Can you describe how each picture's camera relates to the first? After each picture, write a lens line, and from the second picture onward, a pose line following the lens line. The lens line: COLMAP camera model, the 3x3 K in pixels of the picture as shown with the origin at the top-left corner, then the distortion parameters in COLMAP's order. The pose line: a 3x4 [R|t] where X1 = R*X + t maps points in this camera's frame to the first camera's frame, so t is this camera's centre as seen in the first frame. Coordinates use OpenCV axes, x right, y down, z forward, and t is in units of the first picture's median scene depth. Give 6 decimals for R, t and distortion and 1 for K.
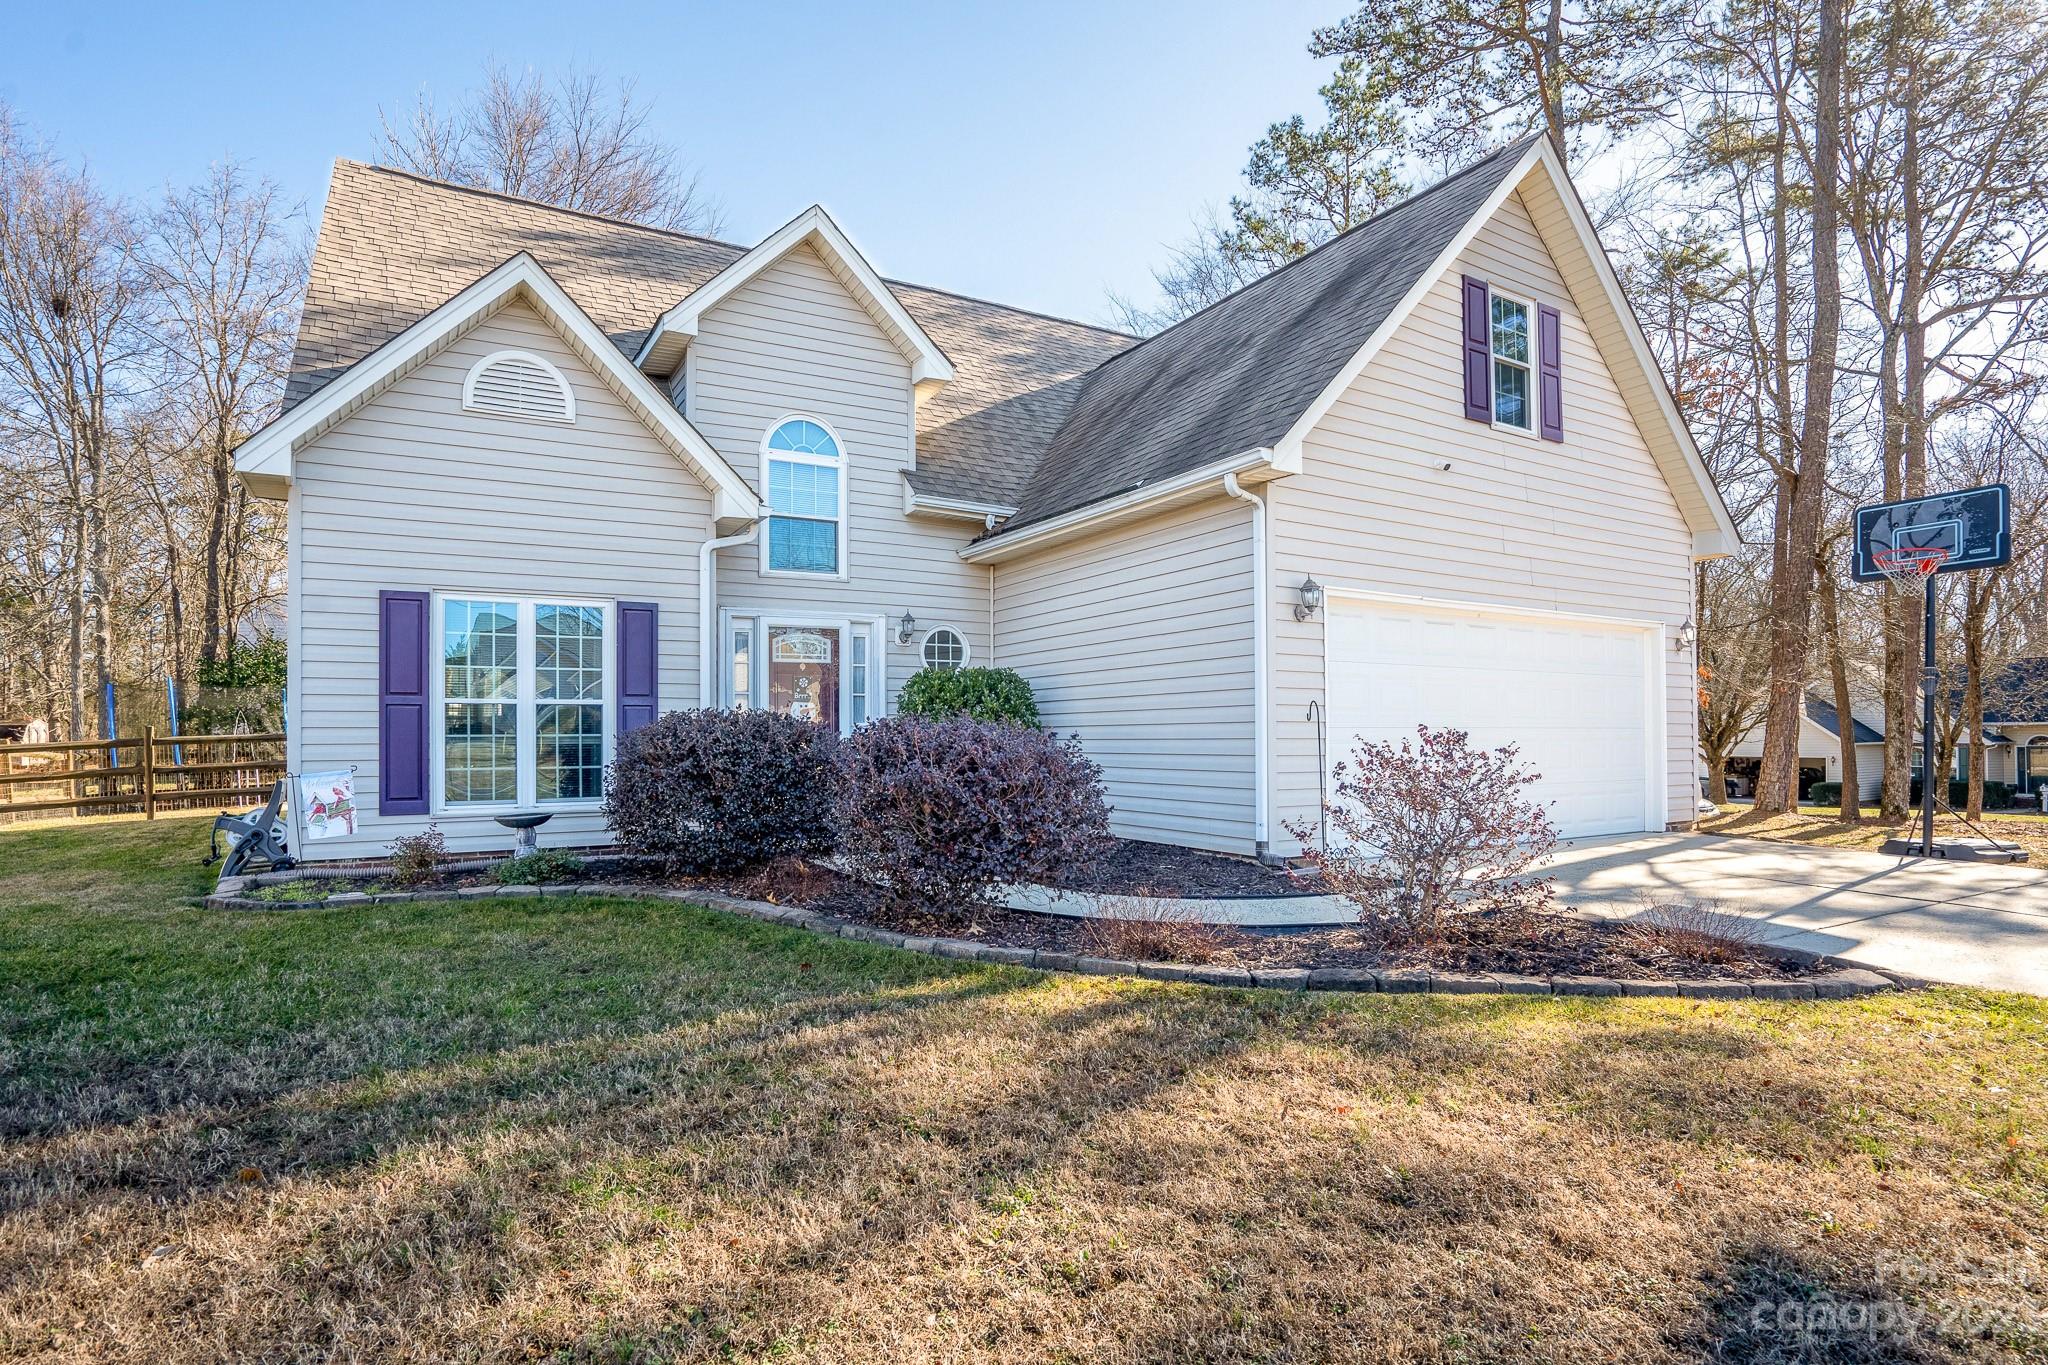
lens RADIAL K [[1000.7, 0, 1005.0], [0, 1000.7, 701.8], [0, 0, 1]] dist [-0.030890, 0.004008]
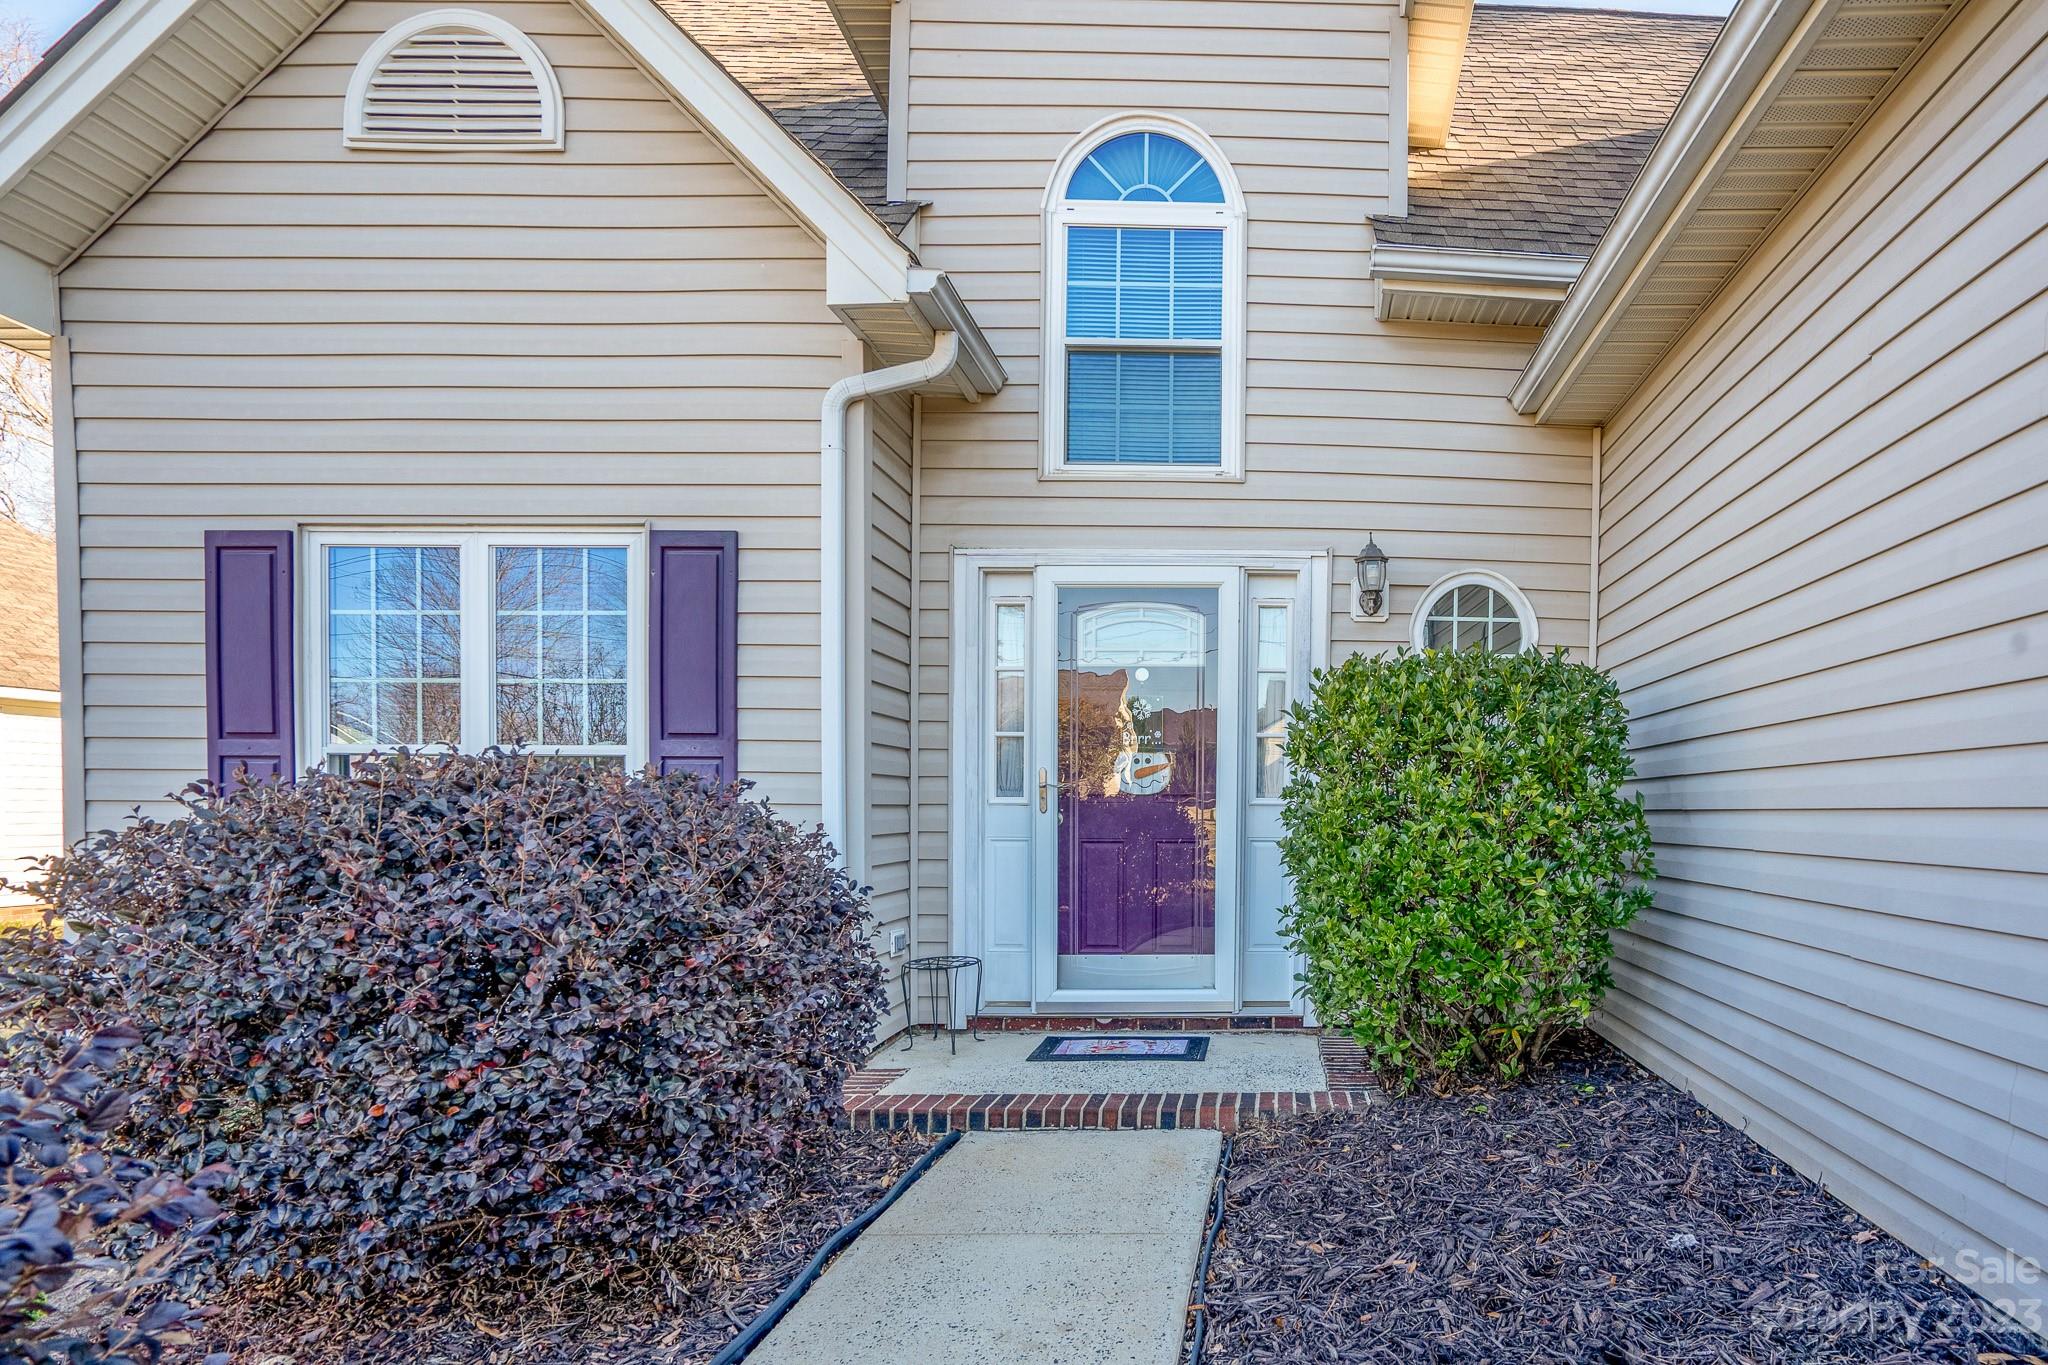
lens RADIAL K [[1000.7, 0, 1275.6], [0, 1000.7, 812.3], [0, 0, 1]] dist [-0.030890, 0.004008]
pose [[0.889233, 0.021016, -0.456971, 0.066948], [0.000825, 0.998869, 0.047544, 0.006256], [0.457453, -0.042654, 0.888210, 0.638247]]
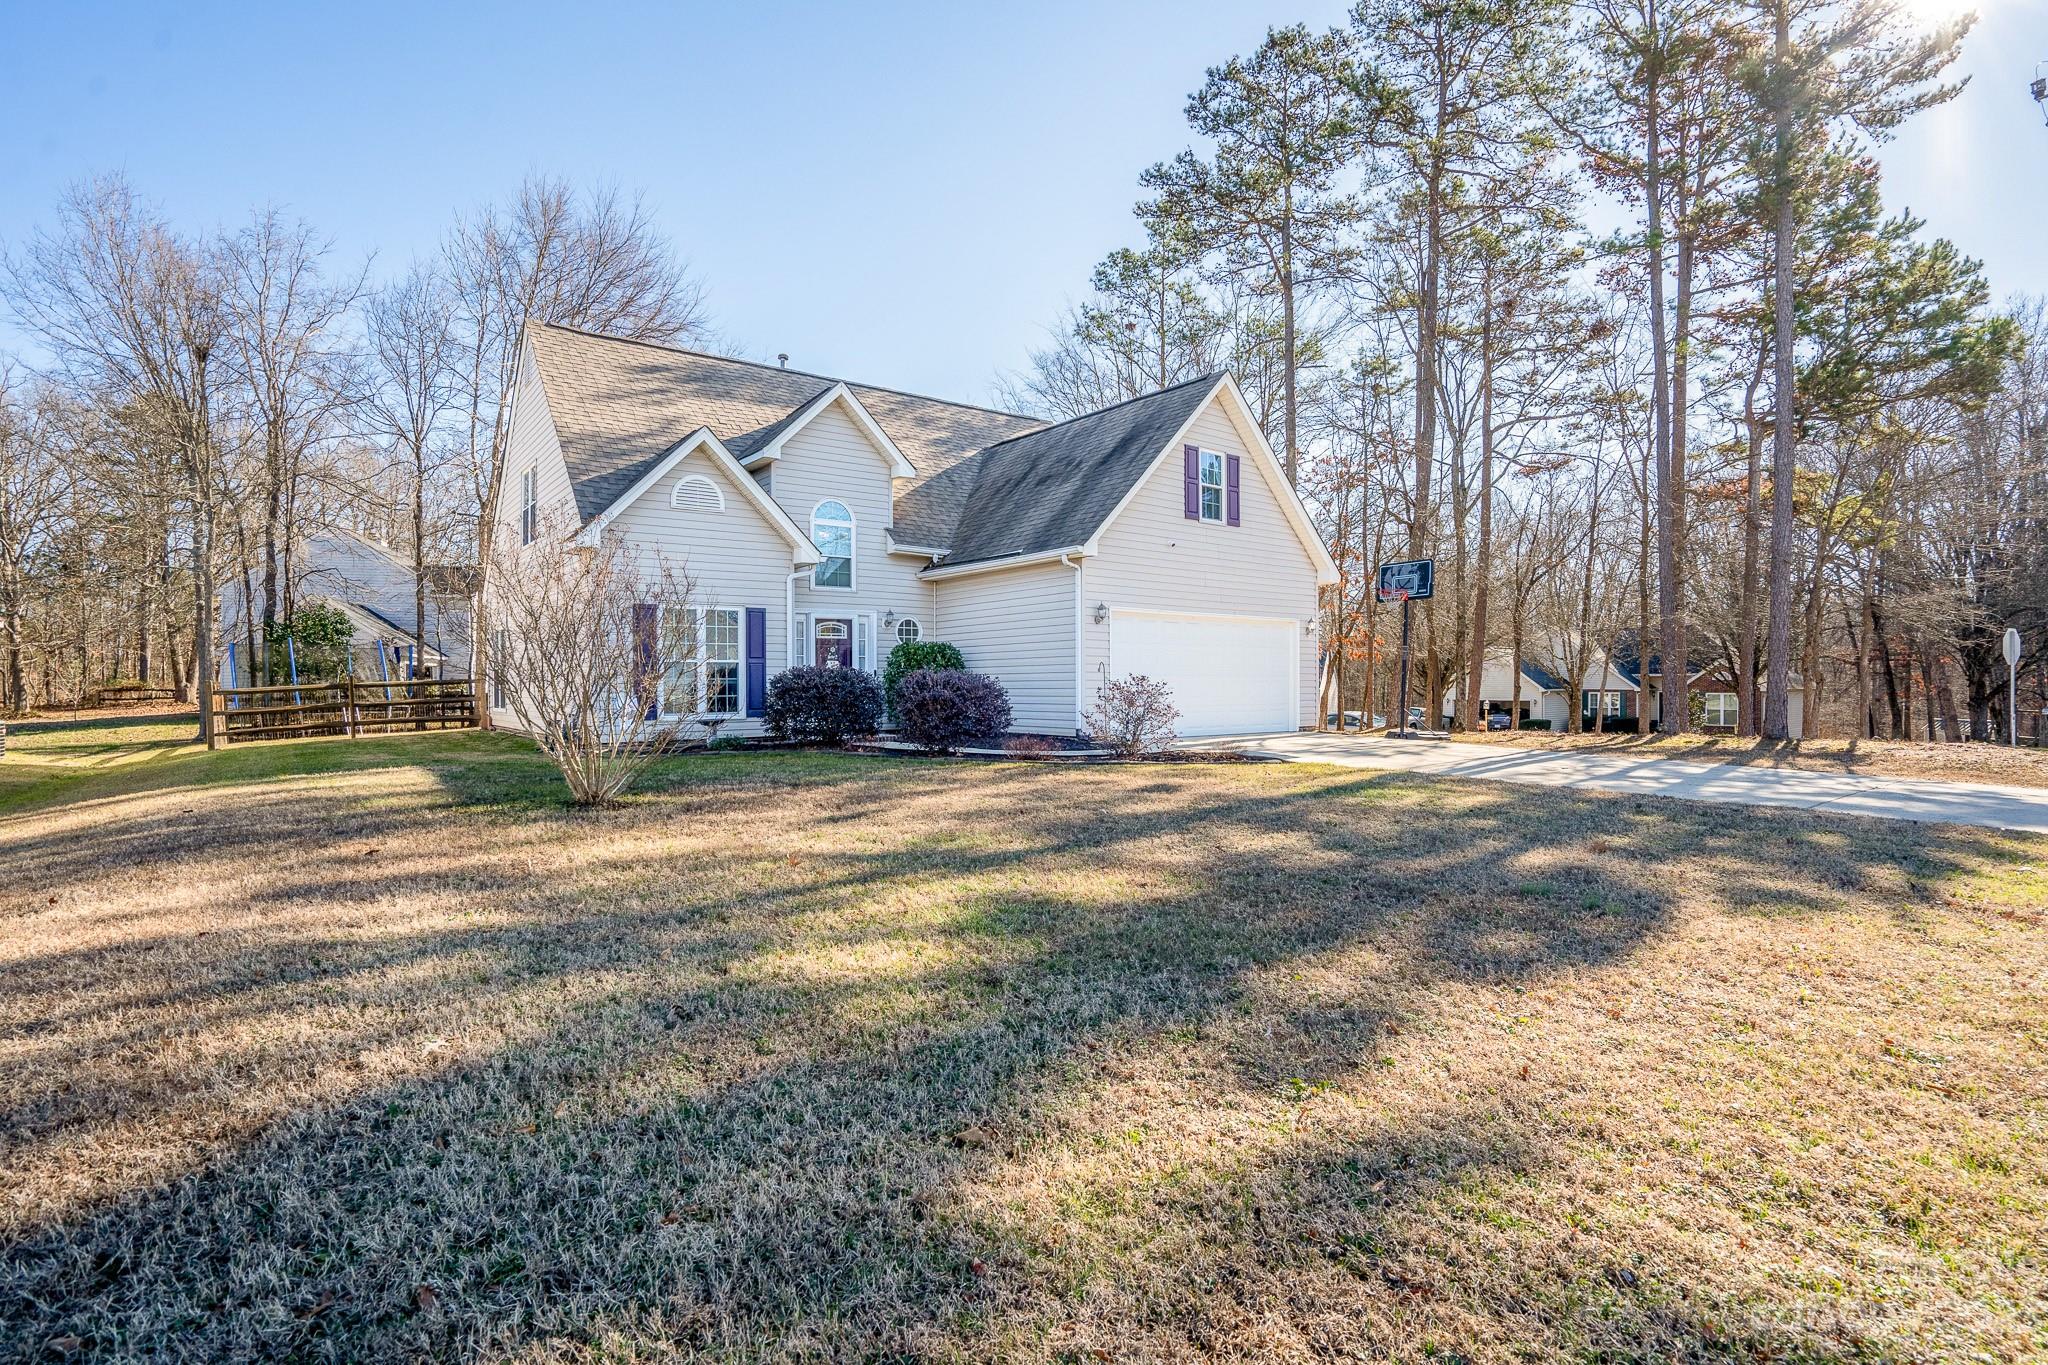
lens RADIAL K [[1000.7, 0, 1023.1], [0, 1000.7, 689.8], [0, 0, 1]] dist [-0.030890, 0.004008]
pose [[0.988888, -0.001837, 0.148653, -0.134317], [-0.003746, 0.999298, 0.037269, -0.016225], [-0.148617, -0.037411, 0.988187, -0.833010]]
